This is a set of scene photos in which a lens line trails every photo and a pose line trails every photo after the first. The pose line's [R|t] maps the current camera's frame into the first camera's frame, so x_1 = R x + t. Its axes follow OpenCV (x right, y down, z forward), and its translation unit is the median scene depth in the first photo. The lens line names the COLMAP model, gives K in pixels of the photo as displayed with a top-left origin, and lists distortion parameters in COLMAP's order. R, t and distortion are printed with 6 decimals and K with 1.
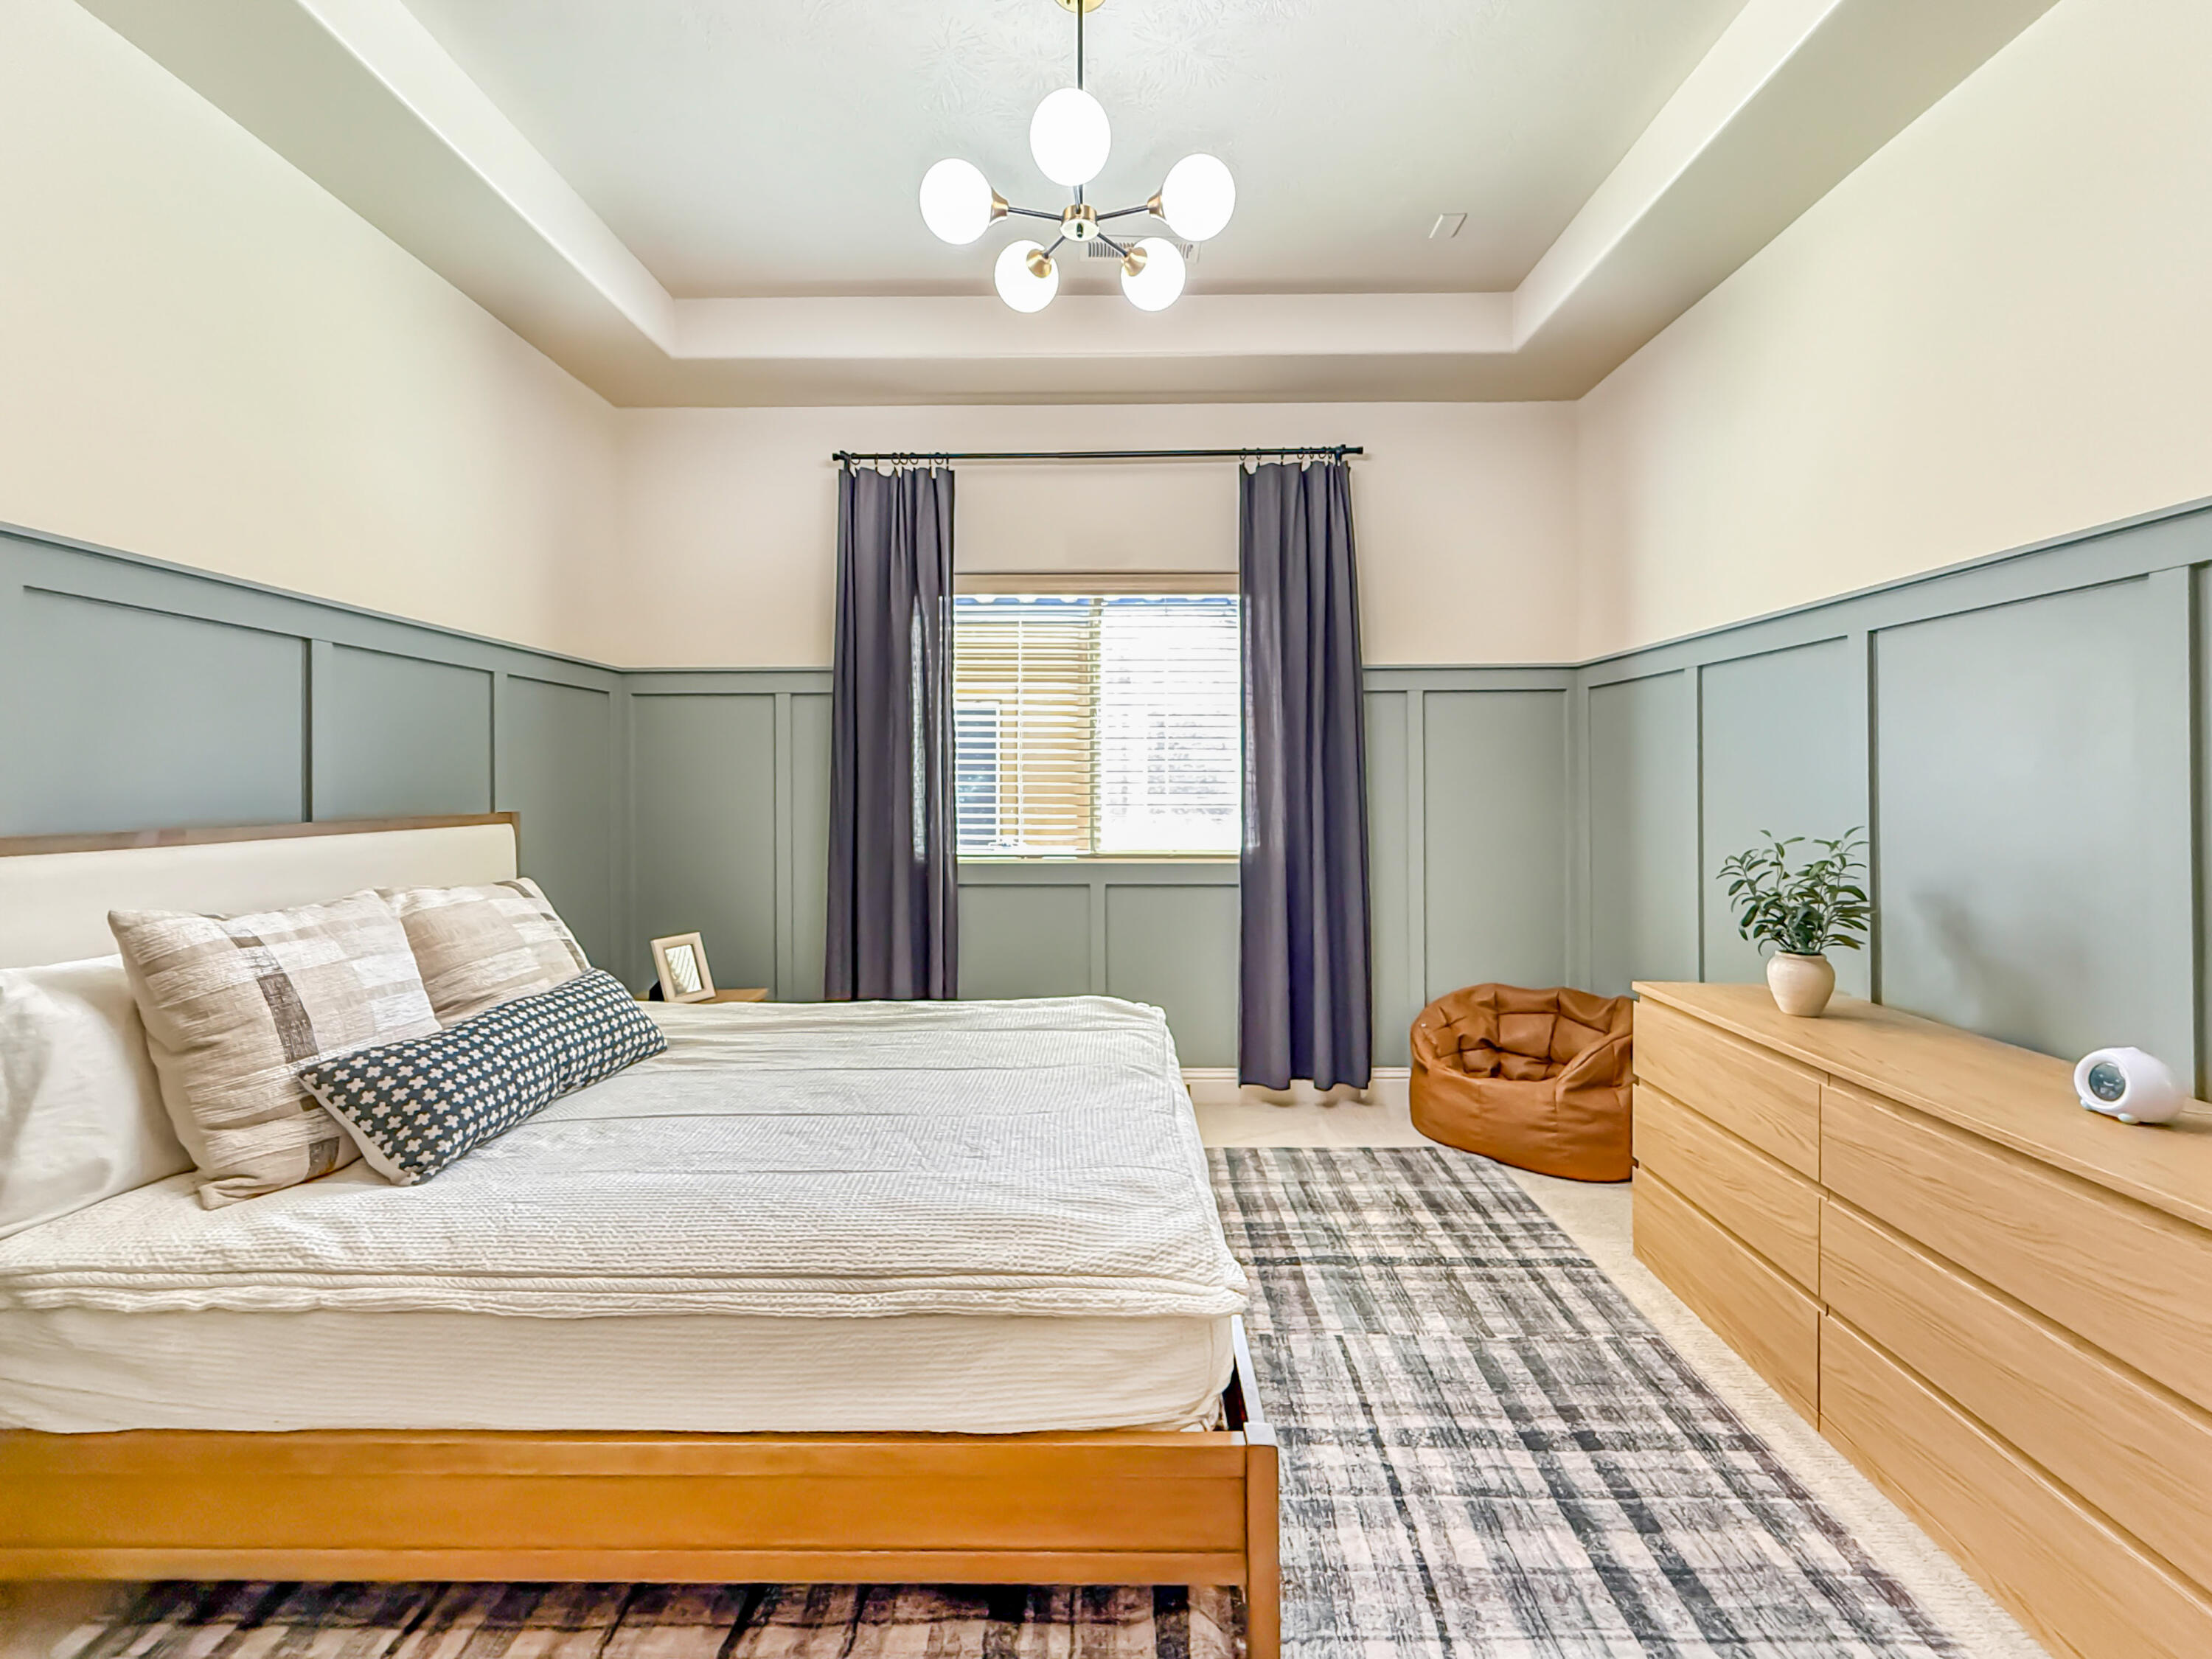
lens RADIAL K [[953.0, 0, 1118.5], [0, 953.0, 777.7], [0, 0, 1]] dist [0.002716, 0.000101]
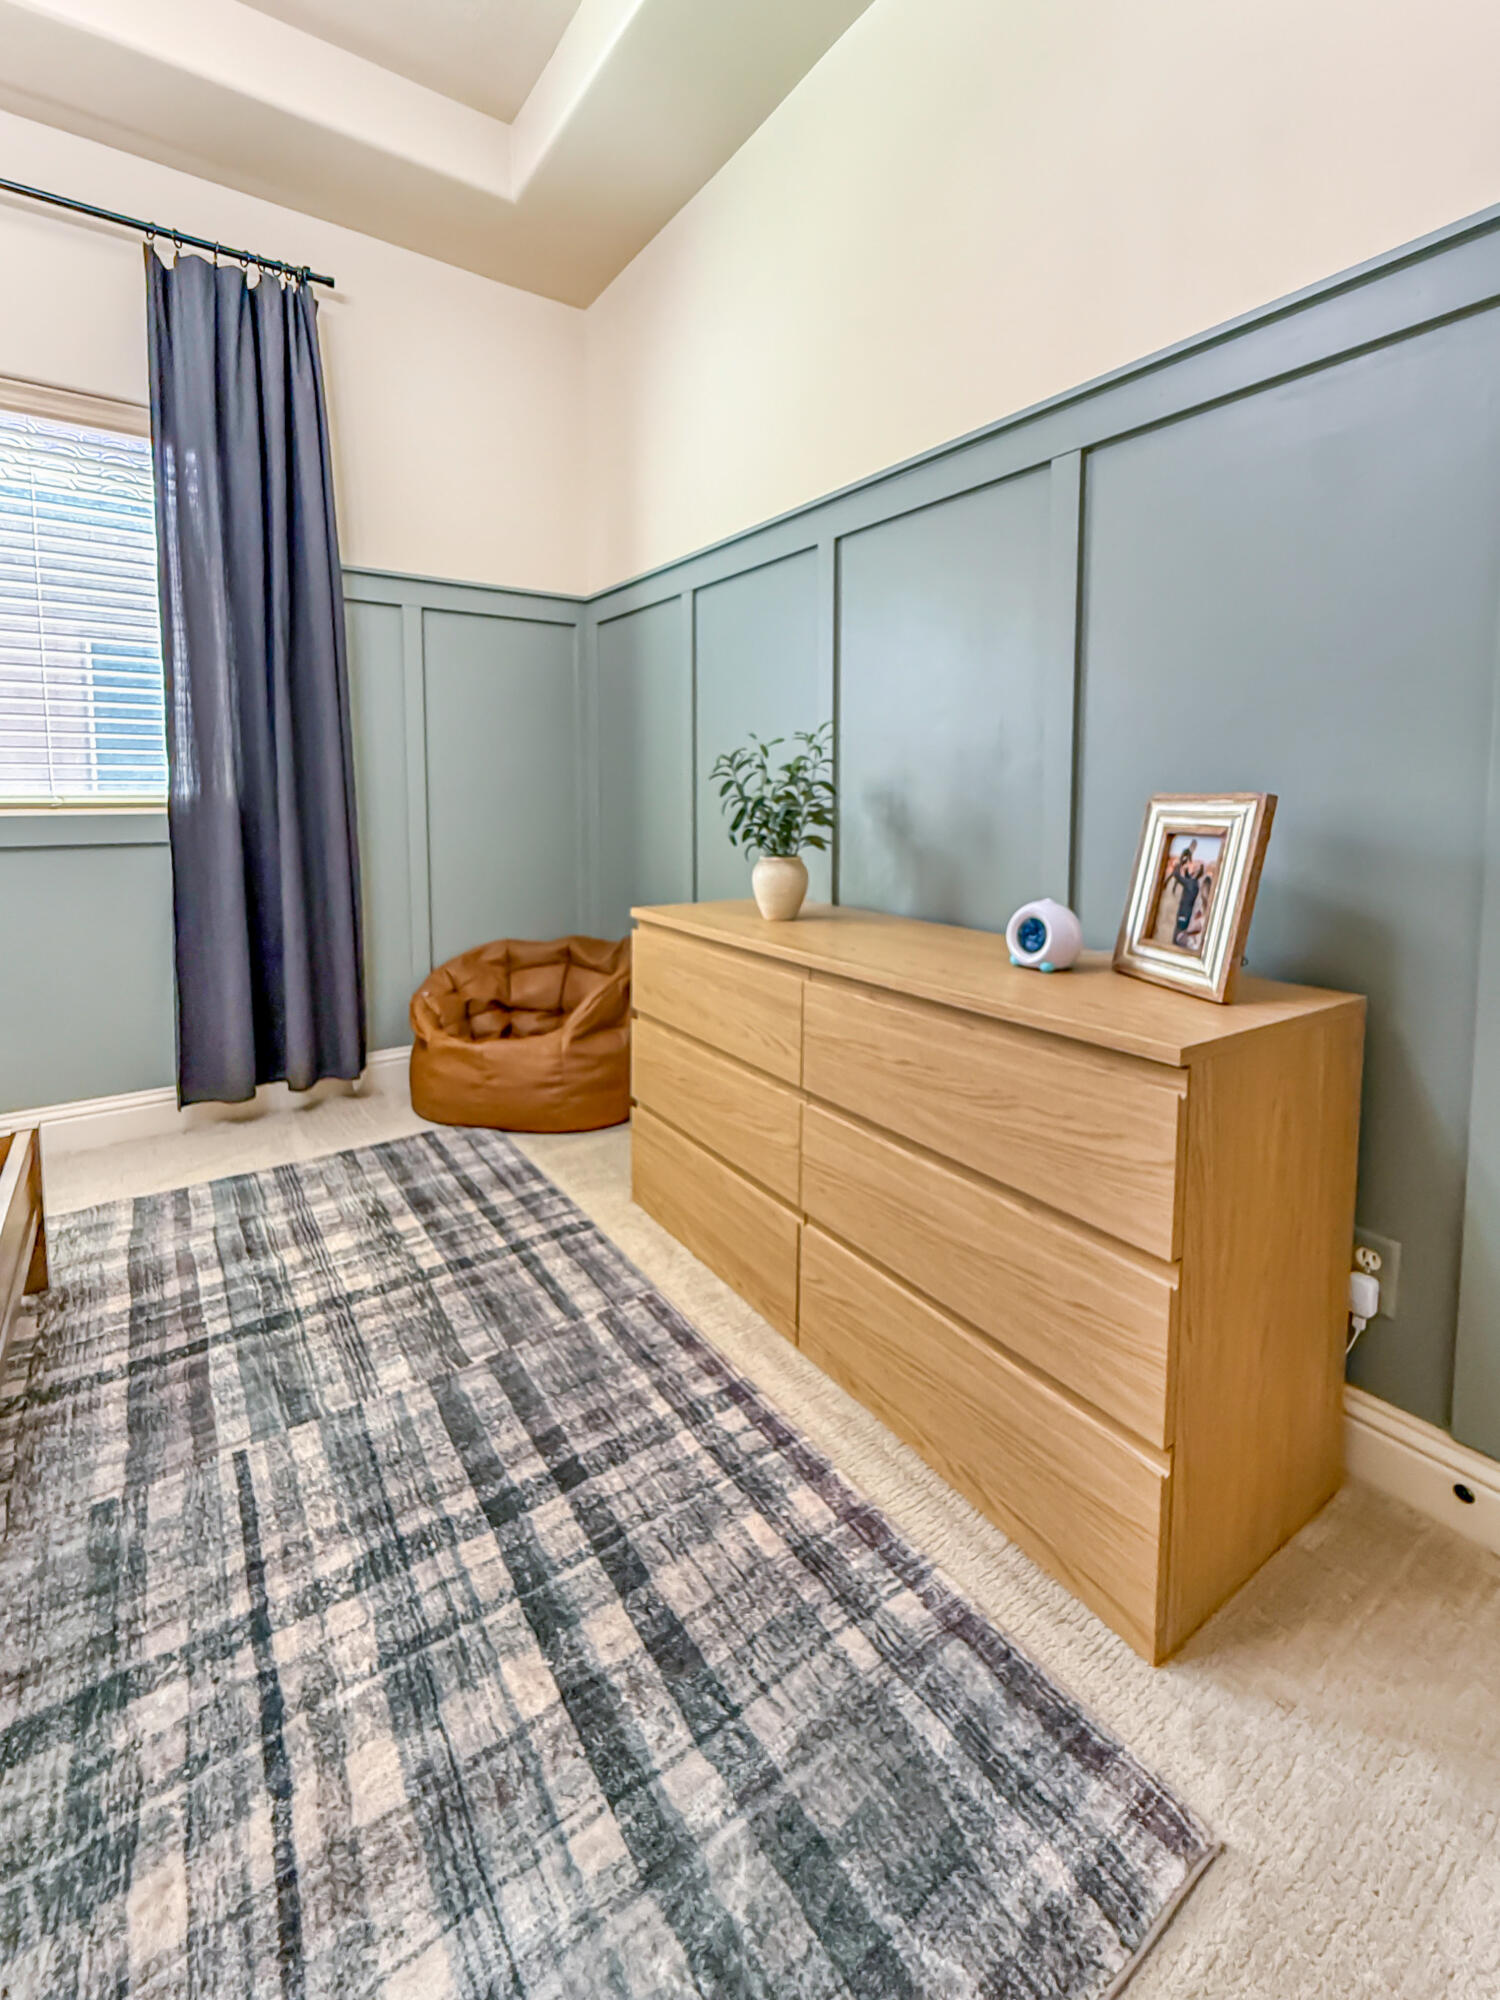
lens RADIAL K [[861.6, 0, 759.4], [0, 861.6, 784.9], [0, 0, 1]] dist [0.002716, 0.000101]
pose [[0.812444, 0.001795, 0.583036, 0.178829], [-0.002888, 0.999995, 0.000946, 0.109042], [-0.583032, -0.002452, 0.812446, 0.291154]]
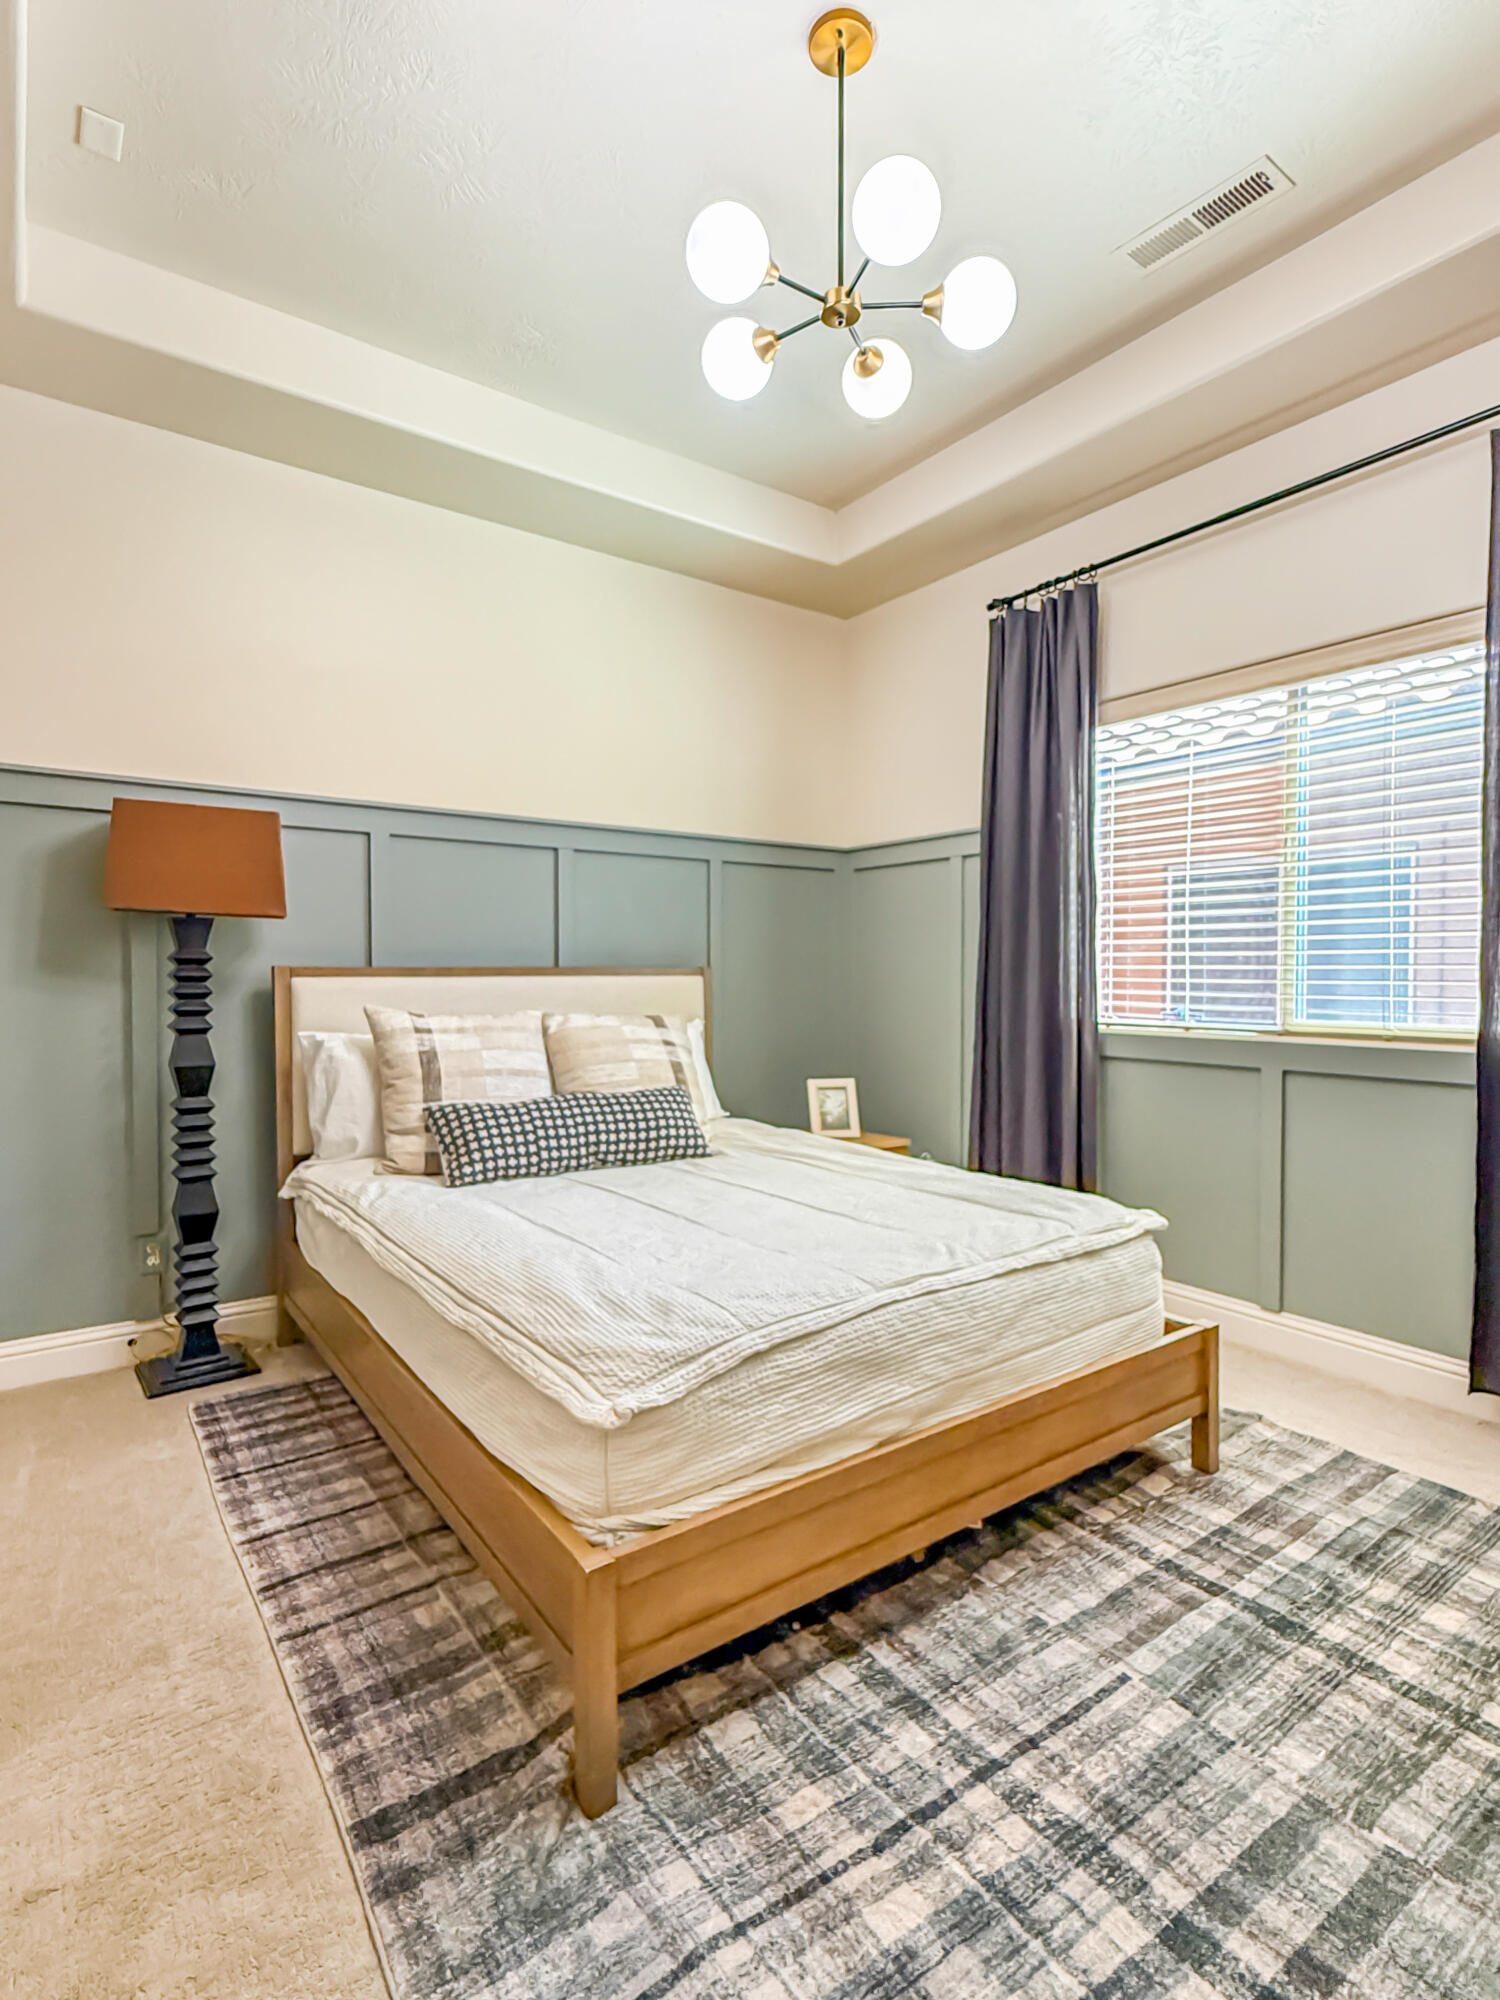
lens RADIAL K [[999.3, 0, 743.5], [0, 999.3, 993.9], [0, 0, 1]] dist [0.002464, -0.001124]
pose [[0.583016, 0.017775, -0.812266, 0.693083], [0.004913, 0.999665, 0.025403, 0.052702], [0.812446, -0.018801, 0.582733, 0.349259]]
